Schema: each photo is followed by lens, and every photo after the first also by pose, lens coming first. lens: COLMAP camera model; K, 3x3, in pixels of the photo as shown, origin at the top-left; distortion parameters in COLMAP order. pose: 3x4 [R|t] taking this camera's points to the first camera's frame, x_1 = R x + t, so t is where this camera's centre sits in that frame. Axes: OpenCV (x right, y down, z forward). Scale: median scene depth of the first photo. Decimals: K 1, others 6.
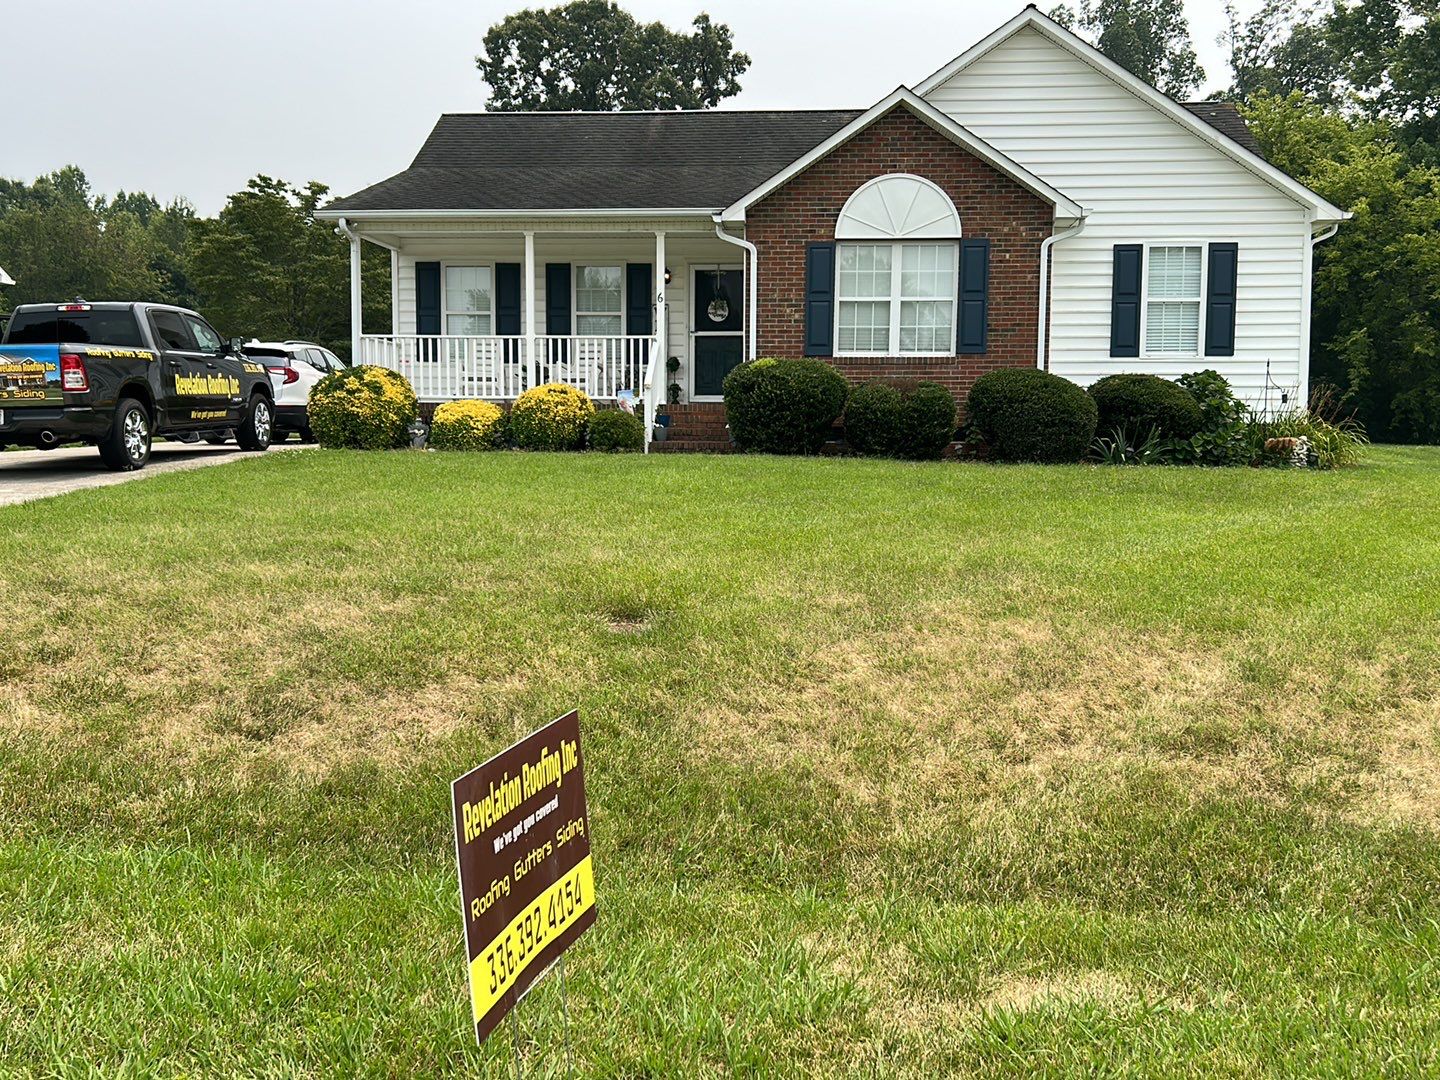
lens RADIAL K [[1404.3, 0, 698.3], [0, 1404.3, 590.8], [0, 0, 1]] dist [0.046275, 0.000000]
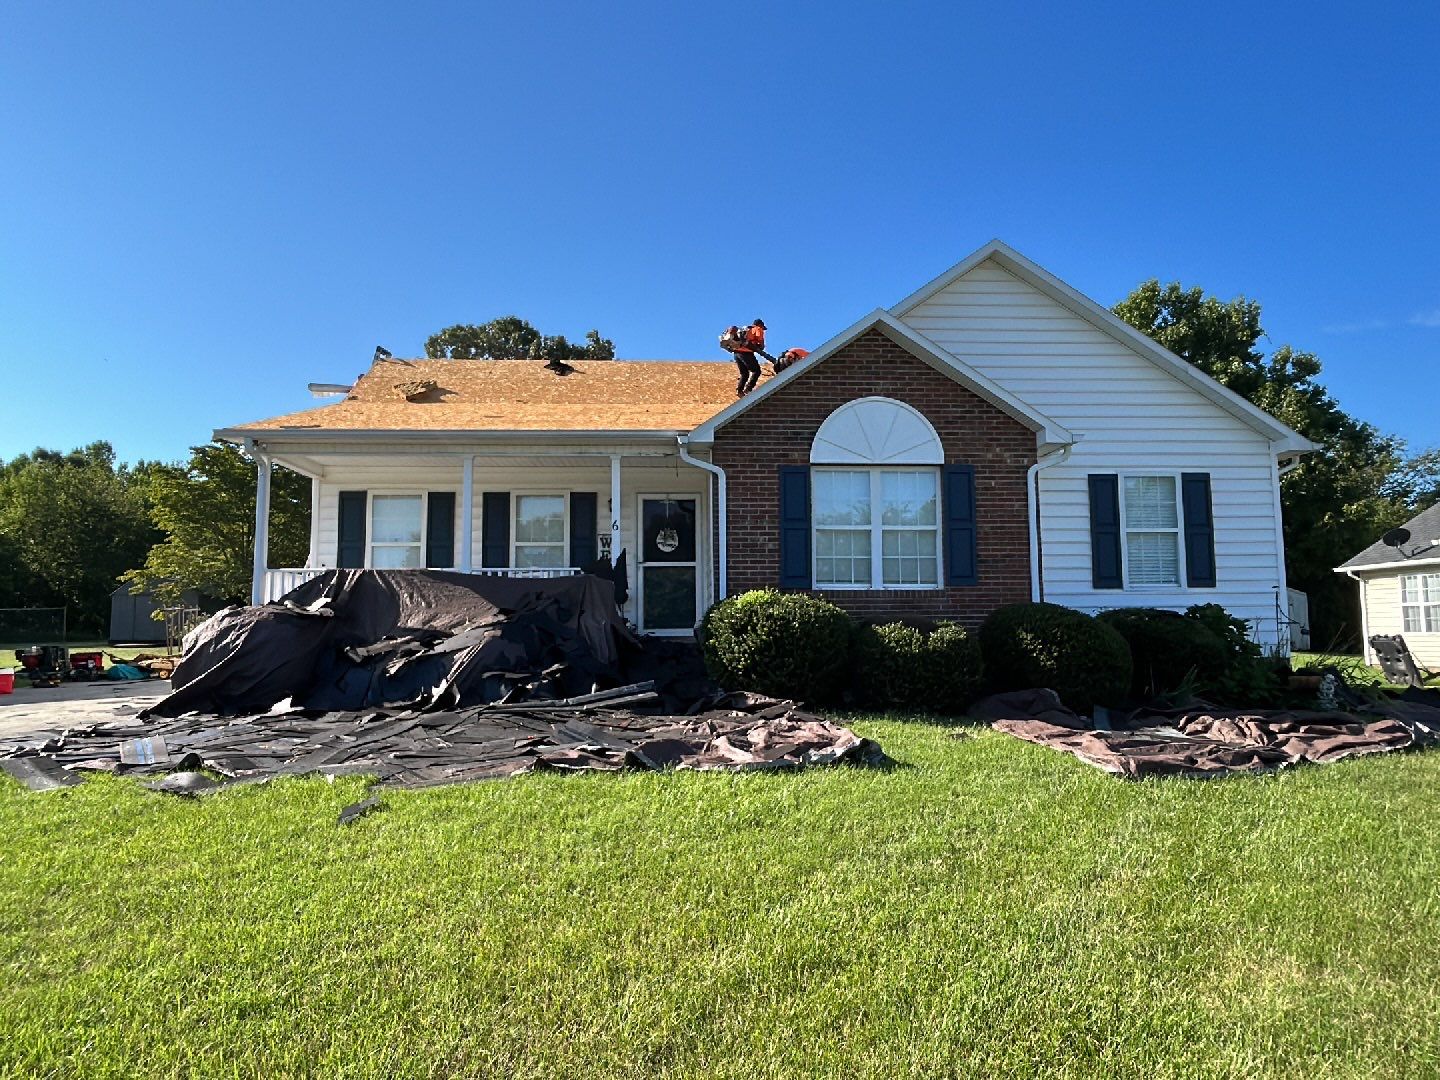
lens RADIAL K [[955.4, 0, 709.7], [0, 955.4, 550.3], [0, 0, 1]] dist [0.021136, -0.000139]
pose [[0.989607, -0.002251, 0.143783, -0.057048], [0.029626, 0.981619, -0.188538, -0.078220], [-0.140716, 0.190838, 0.971483, 0.412400]]
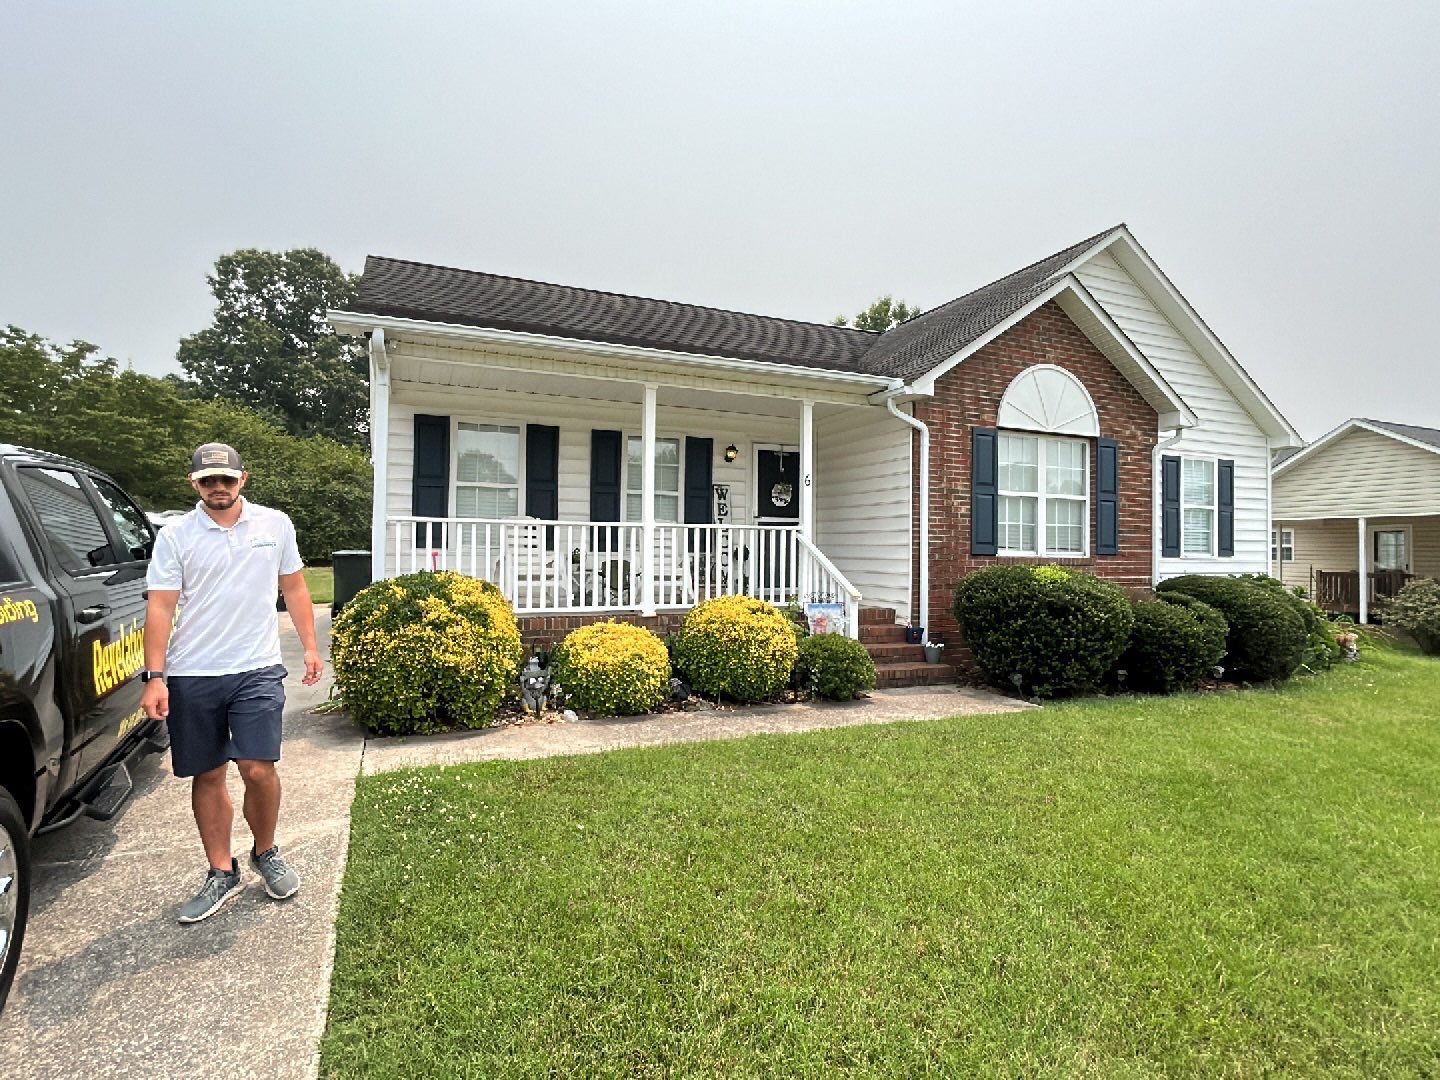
lens RADIAL K [[765.7, 0, 715.6], [0, 765.7, 540.7], [0, 0, 1]] dist [-0.008669, 0.007140]
pose [[0.872411, 0.010106, 0.488668, -0.292177], [0.050073, 0.992678, -0.109923, -0.133101], [-0.486201, 0.120367, 0.865517, 0.672652]]
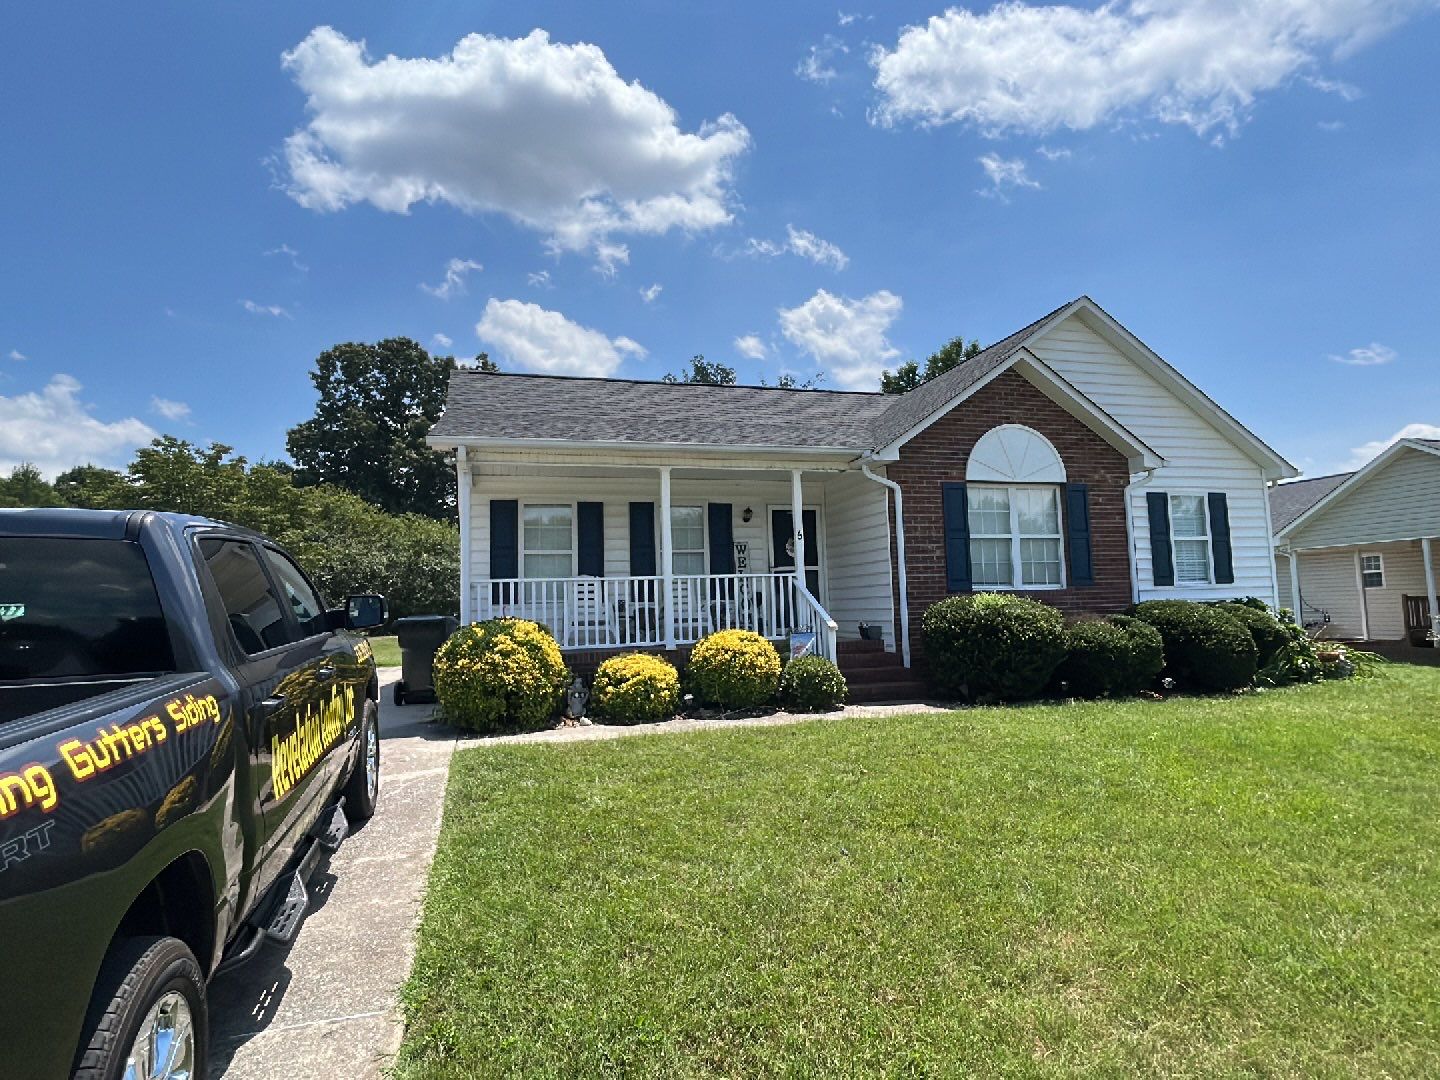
lens RADIAL K [[818.2, 0, 714.1], [0, 818.2, 540.4], [0, 0, 1]] dist [-0.003218, 0.005310]
pose [[0.925727, -0.002376, 0.378185, -0.304465], [0.079453, 0.978885, -0.188337, -0.105849], [-0.369753, 0.204396, 0.906369, 0.524012]]
